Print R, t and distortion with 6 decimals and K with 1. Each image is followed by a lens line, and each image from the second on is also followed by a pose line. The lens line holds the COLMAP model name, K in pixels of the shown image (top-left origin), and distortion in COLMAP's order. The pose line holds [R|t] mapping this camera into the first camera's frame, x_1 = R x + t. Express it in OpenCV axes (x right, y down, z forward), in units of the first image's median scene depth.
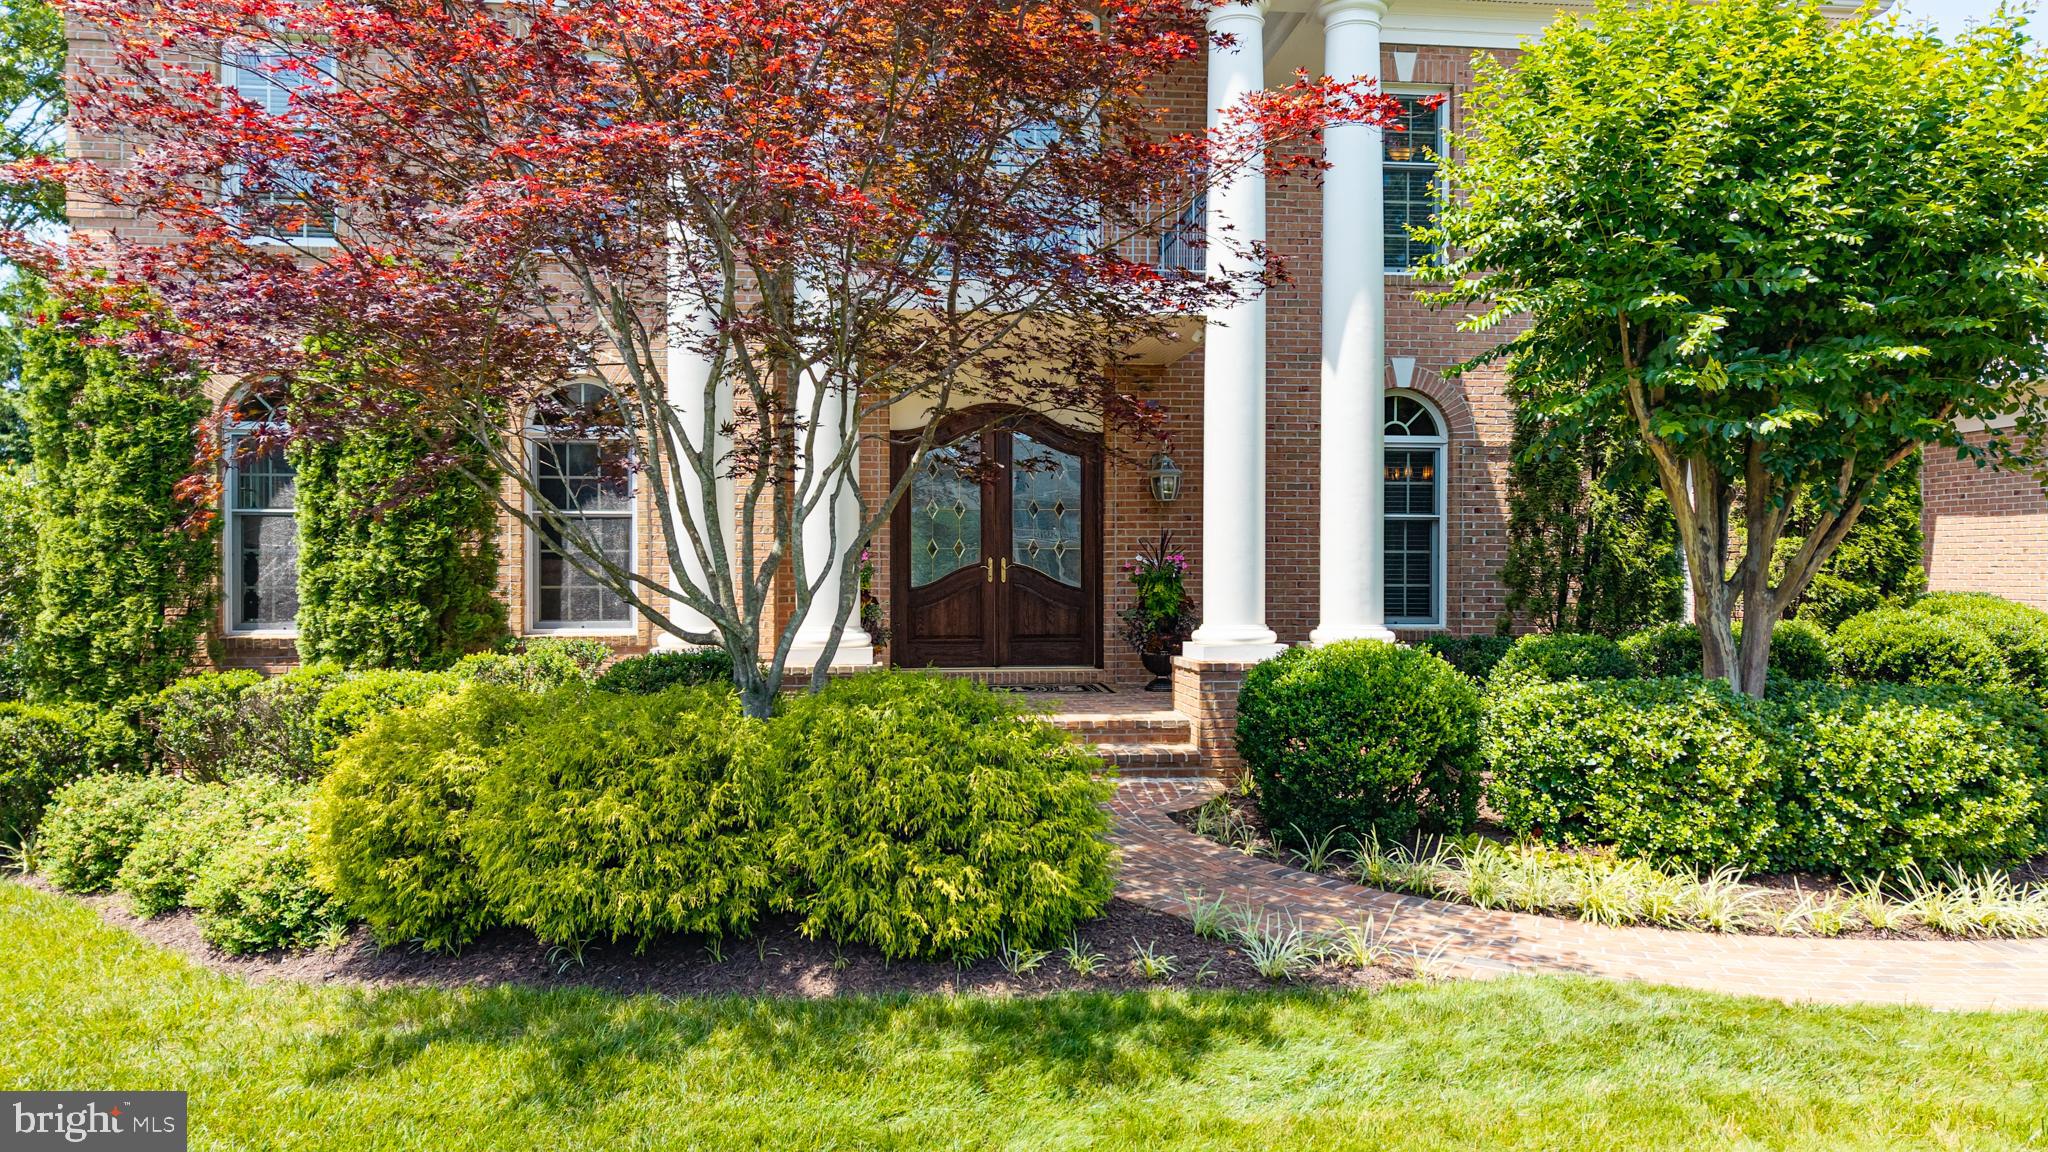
lens RADIAL K [[1392.8, 0, 1024.0], [0, 1392.8, 576.0], [0, 0, 1]] dist [0.005121, 0.001254]
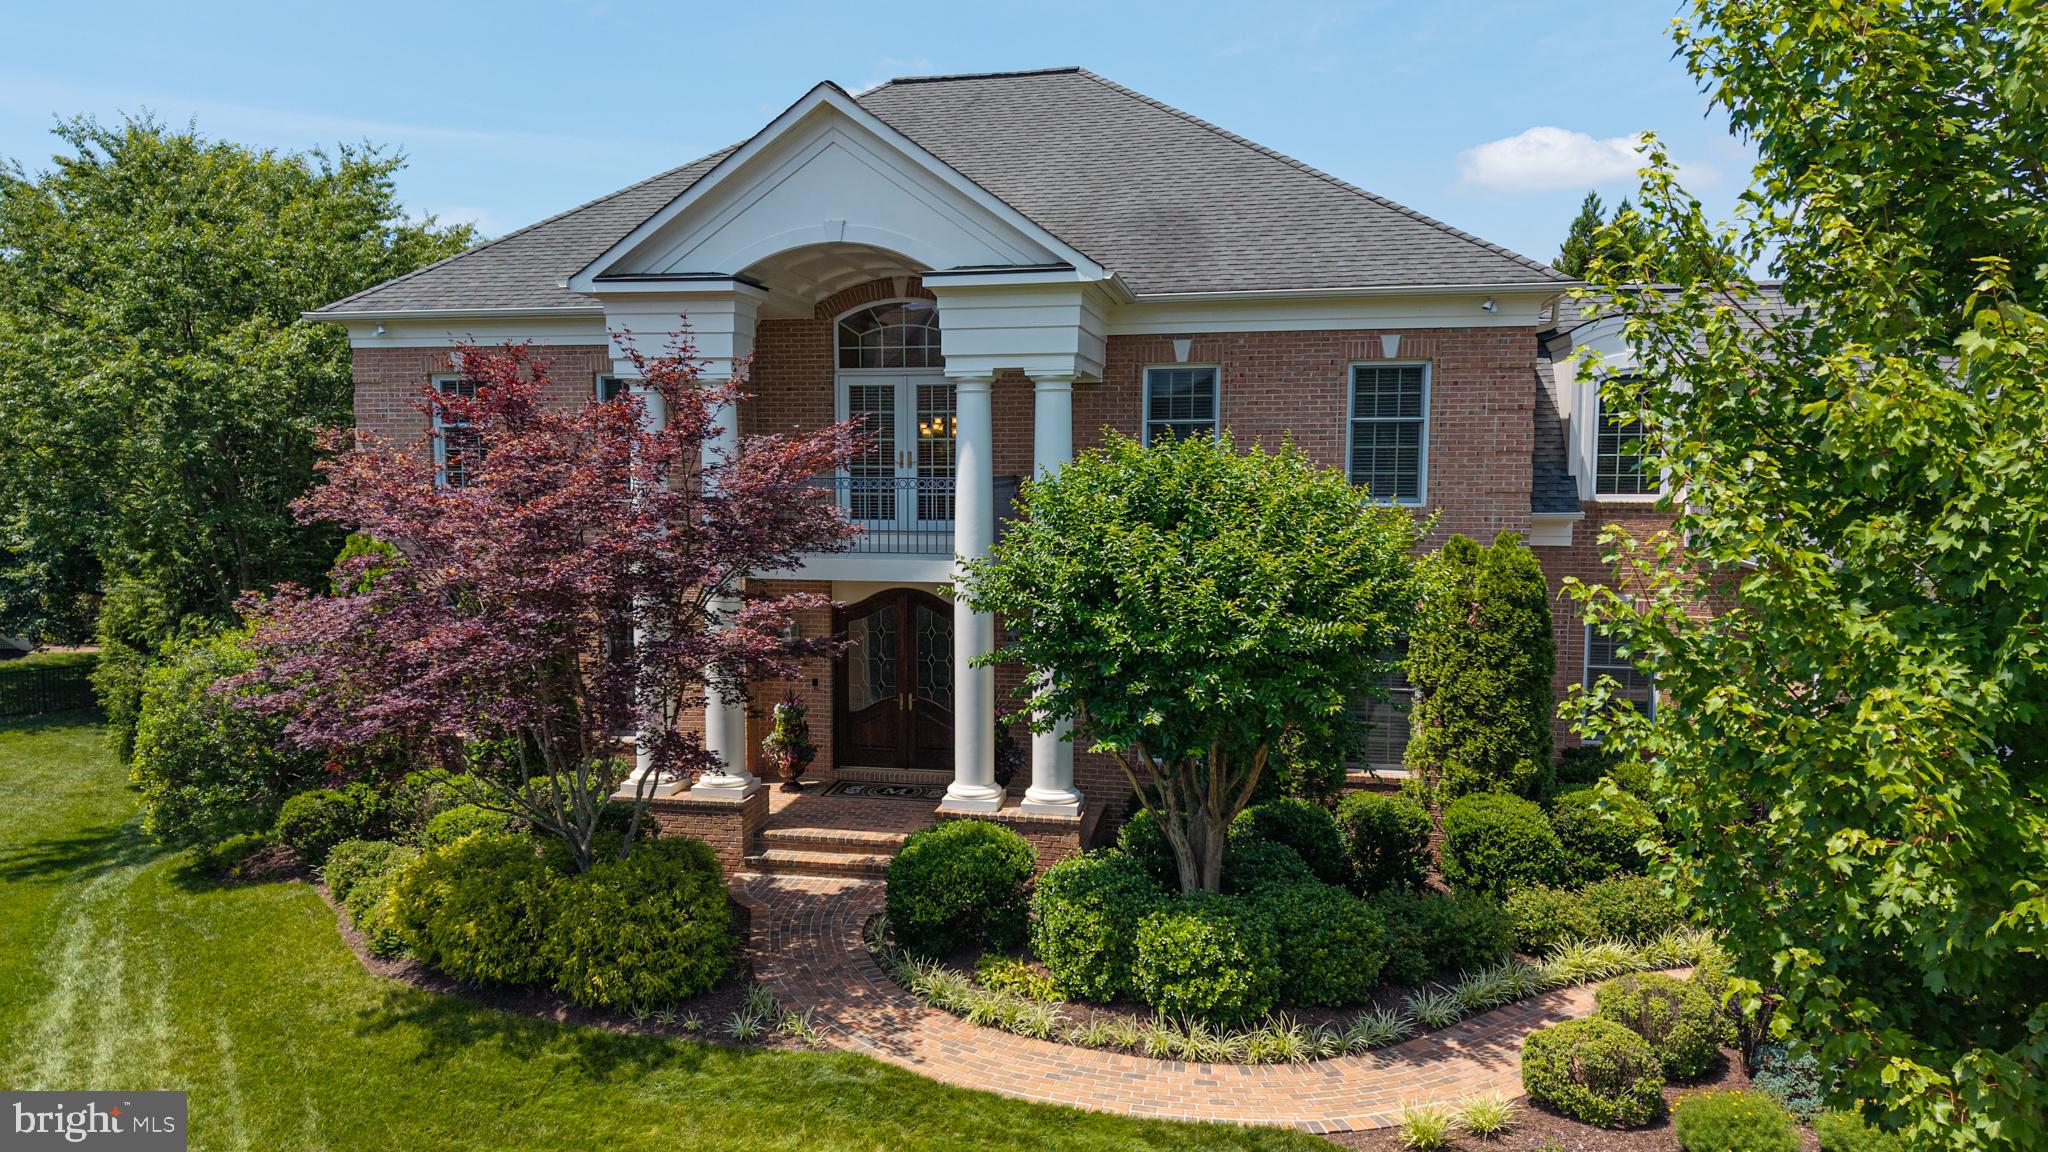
lens RADIAL K [[1485.4, 0, 954.1], [0, 1485.4, 603.7], [0, 0, 1]] dist [0.008976, 0.002595]
pose [[0.943439, 0.031999, -0.329999, 0.823234], [0.000190, 0.995279, 0.097052, -0.398240], [0.331546, -0.091626, 0.938979, -0.645786]]
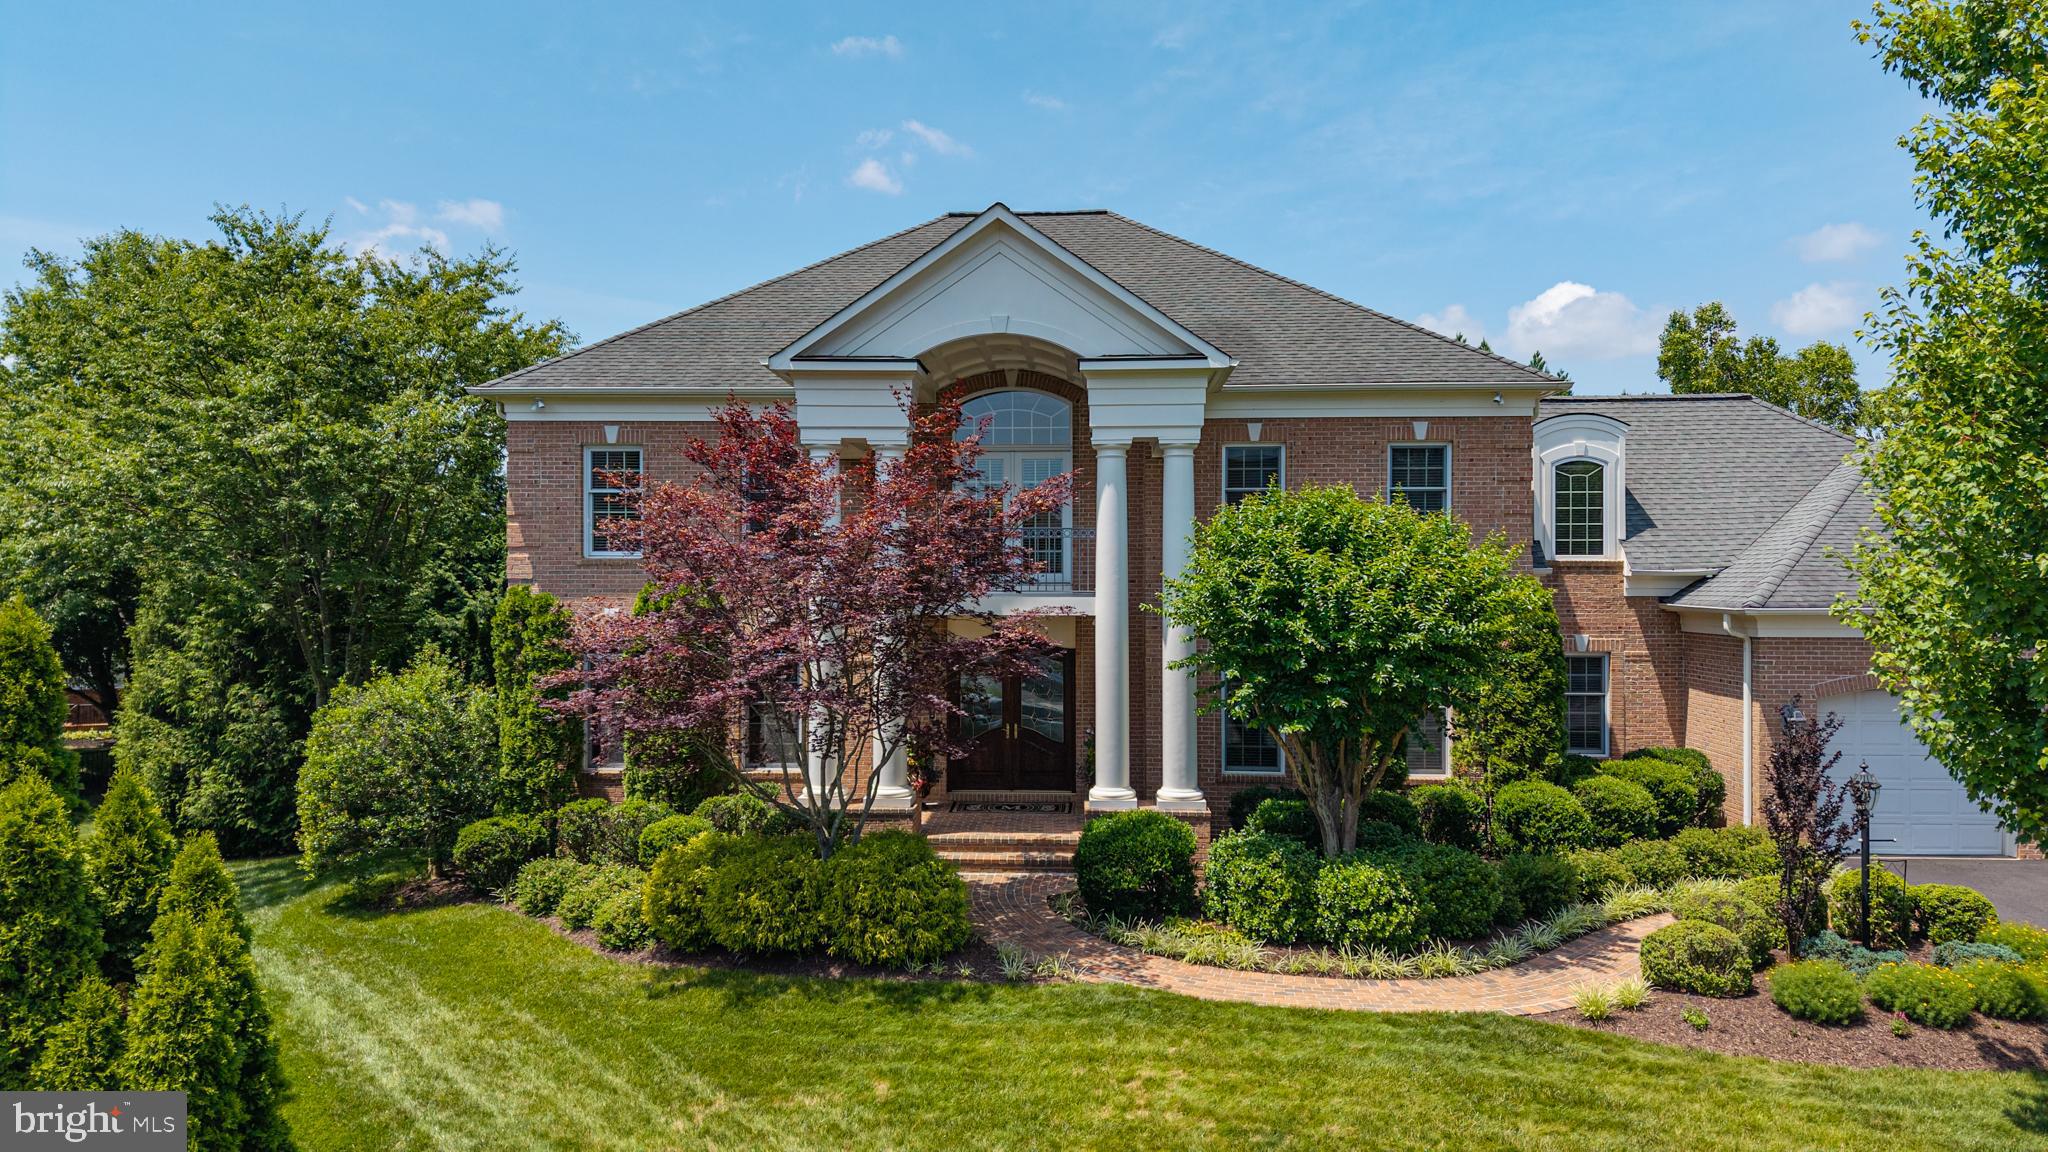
lens RADIAL K [[1396.9, 0, 1024.0], [0, 1396.9, 576.0], [0, 0, 1]] dist [0.010191, -0.003364]
pose [[0.986172, 0.000853, -0.165721, 0.419492], [-0.001521, 0.999991, -0.003904, -0.287808], [0.165716, 0.004102, 0.986165, -0.995921]]
